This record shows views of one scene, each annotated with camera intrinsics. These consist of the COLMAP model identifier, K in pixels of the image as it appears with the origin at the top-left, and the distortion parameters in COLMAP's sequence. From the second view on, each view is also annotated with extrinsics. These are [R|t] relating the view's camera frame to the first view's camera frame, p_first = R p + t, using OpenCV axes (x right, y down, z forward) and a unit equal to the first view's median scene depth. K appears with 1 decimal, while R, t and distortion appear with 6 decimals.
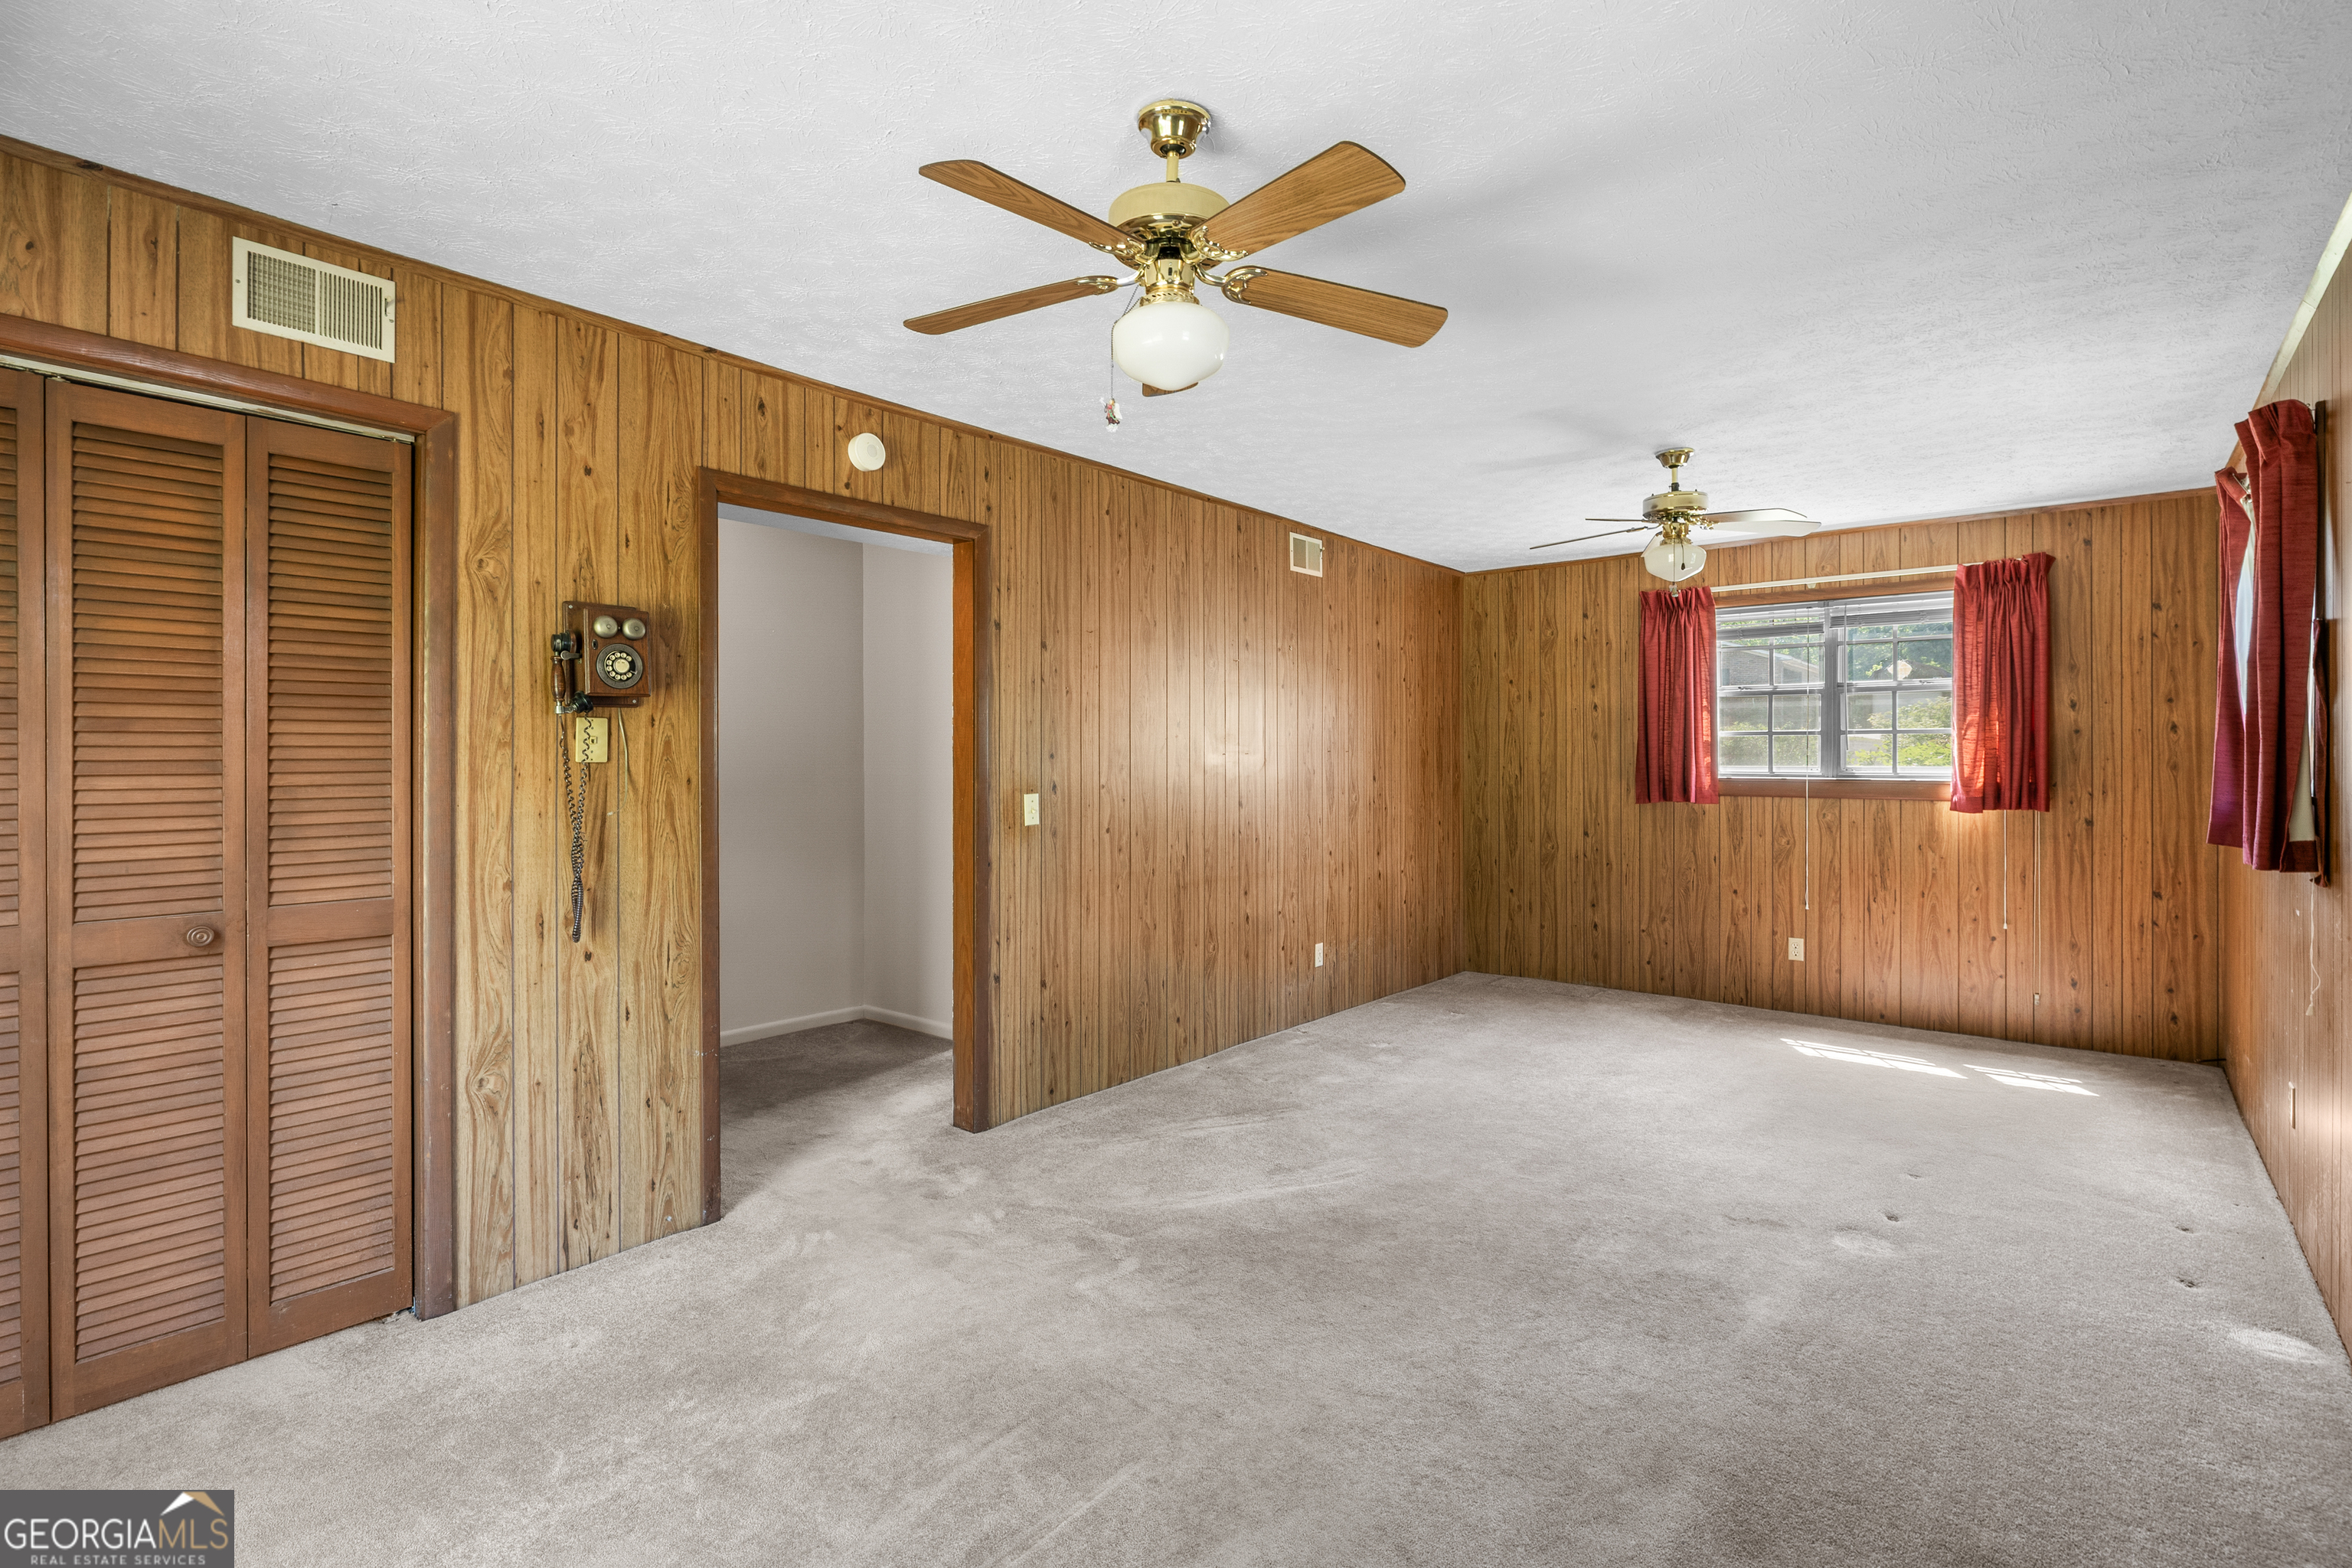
lens RADIAL K [[1107.2, 0, 1157.0], [0, 1107.2, 769.9], [0, 0, 1]] dist [-0.001895, -0.000209]
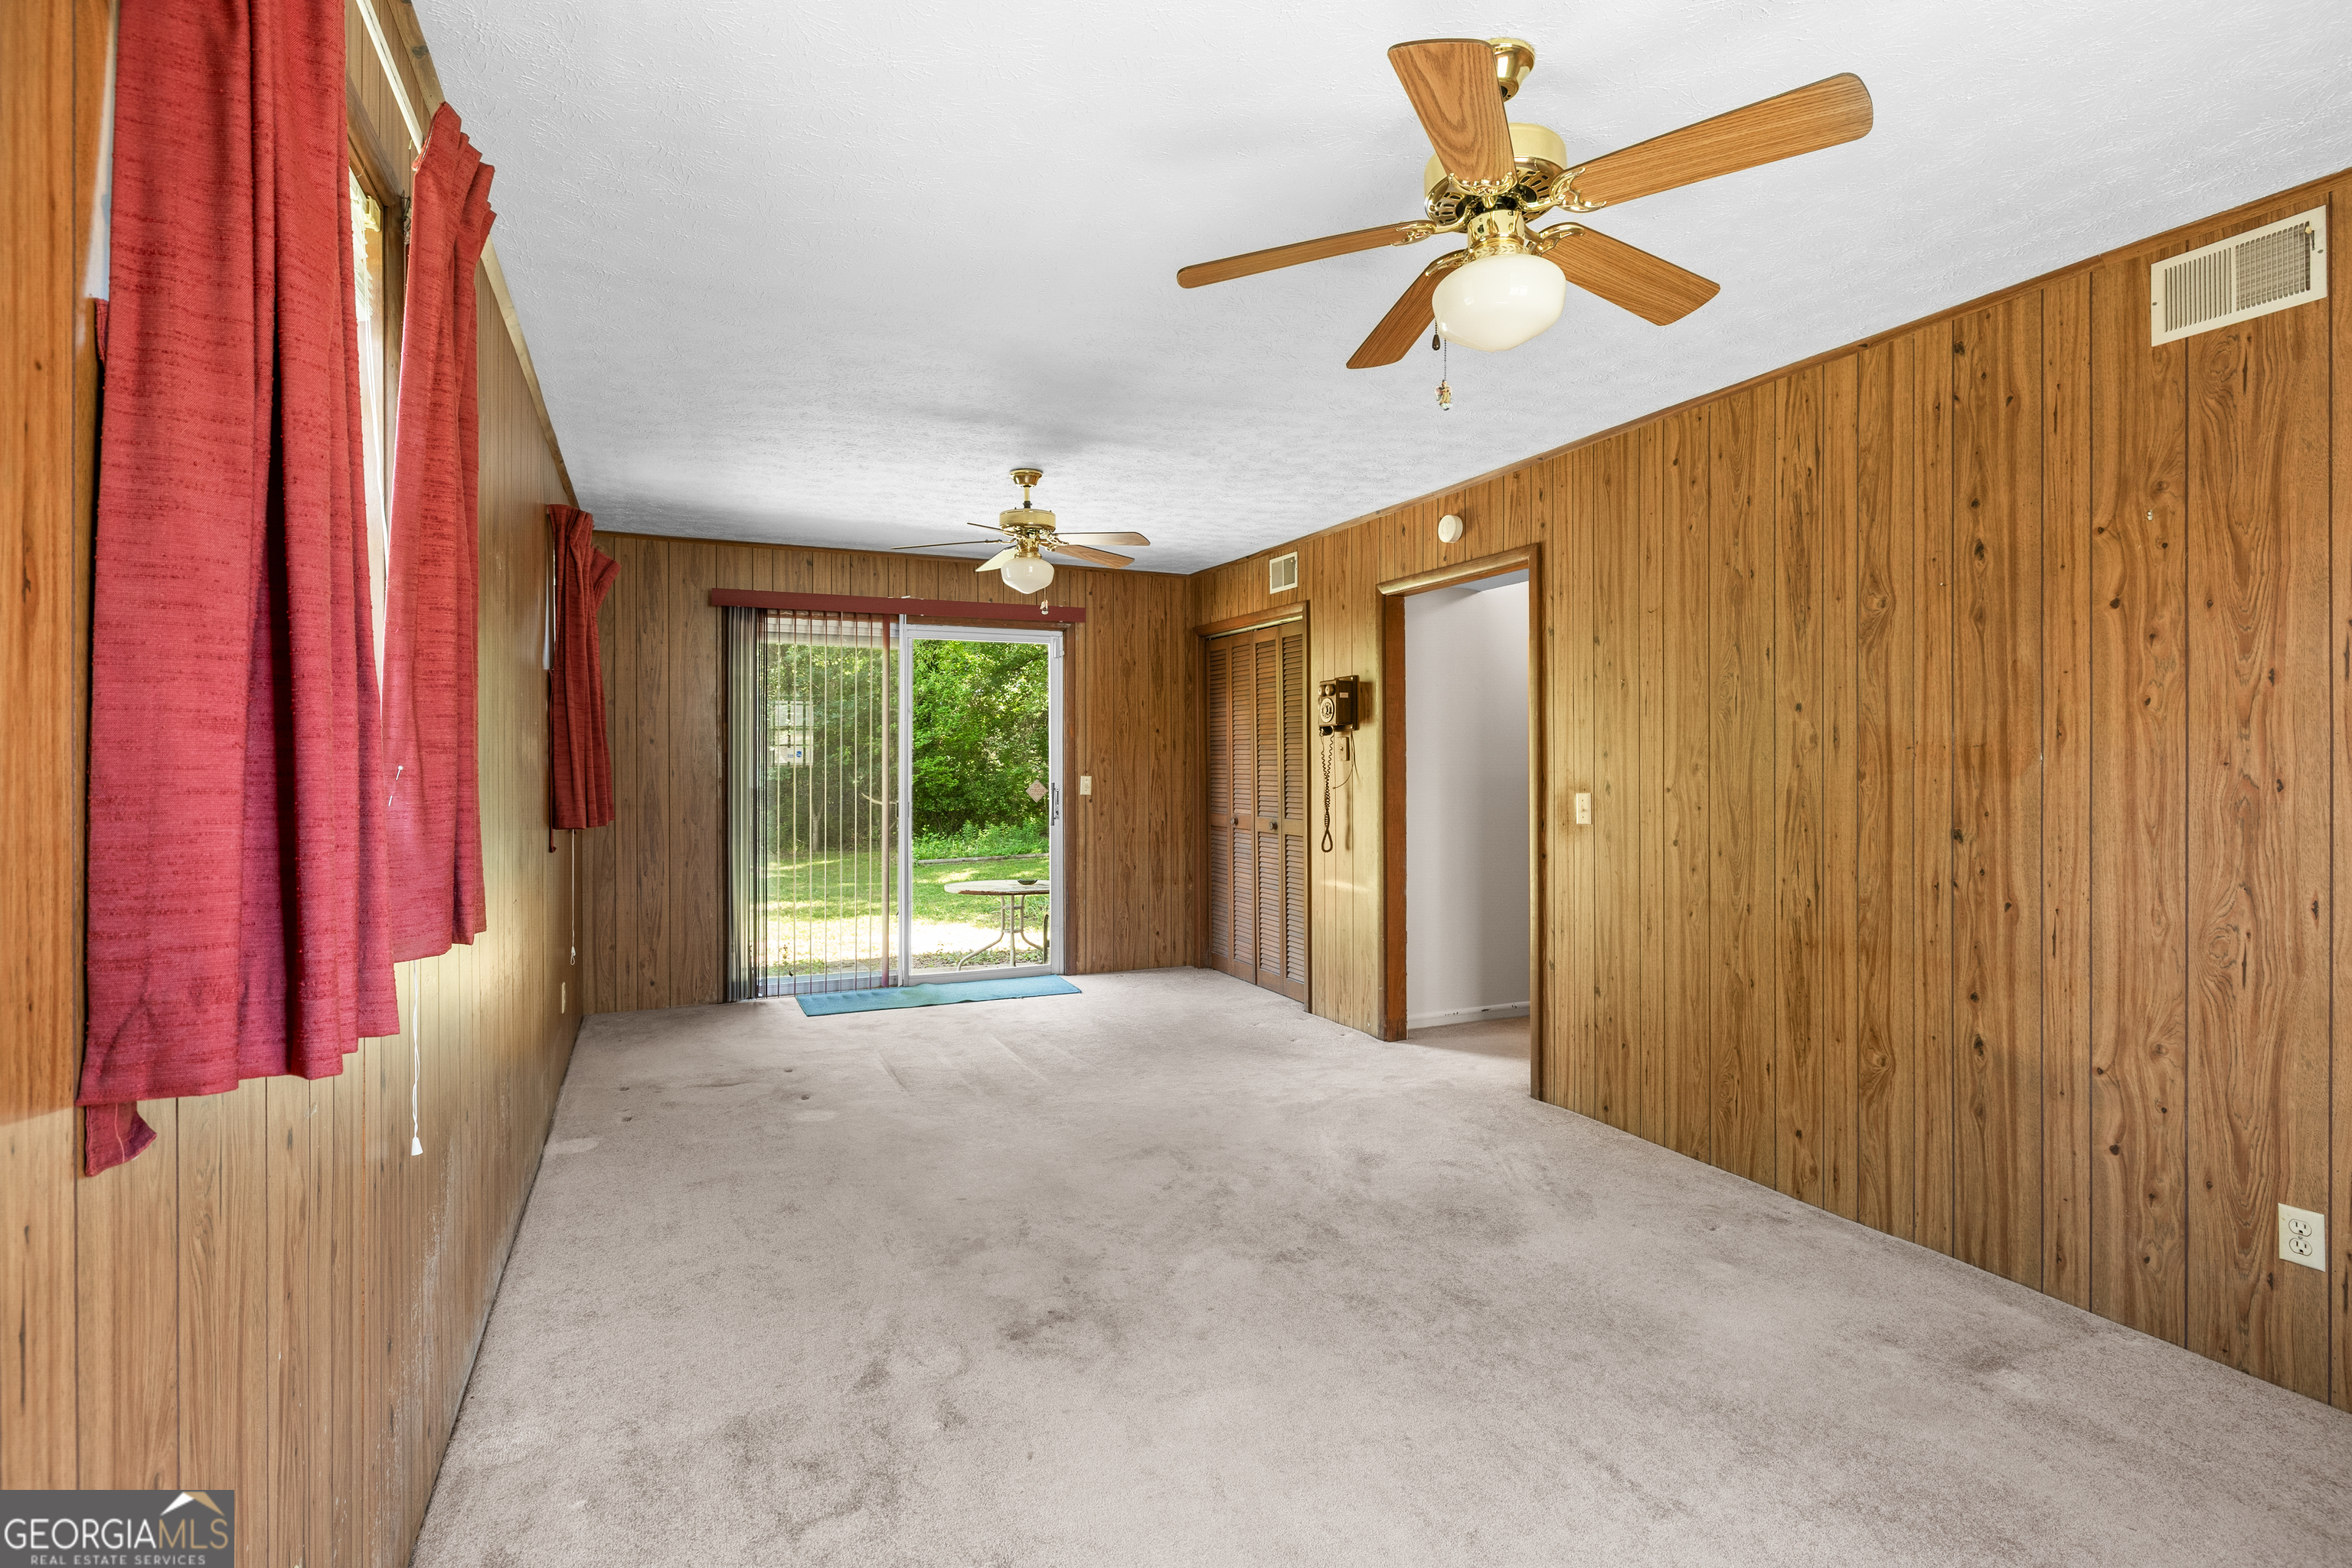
lens RADIAL K [[1107.2, 0, 1157.0], [0, 1107.2, 769.9], [0, 0, 1]] dist [-0.001895, -0.000209]
pose [[-0.432389, 0.006863, -0.901661, 0.900391], [-0.006792, 0.999918, 0.010868, -0.006822], [0.901661, 0.010823, -0.432307, 1.033631]]
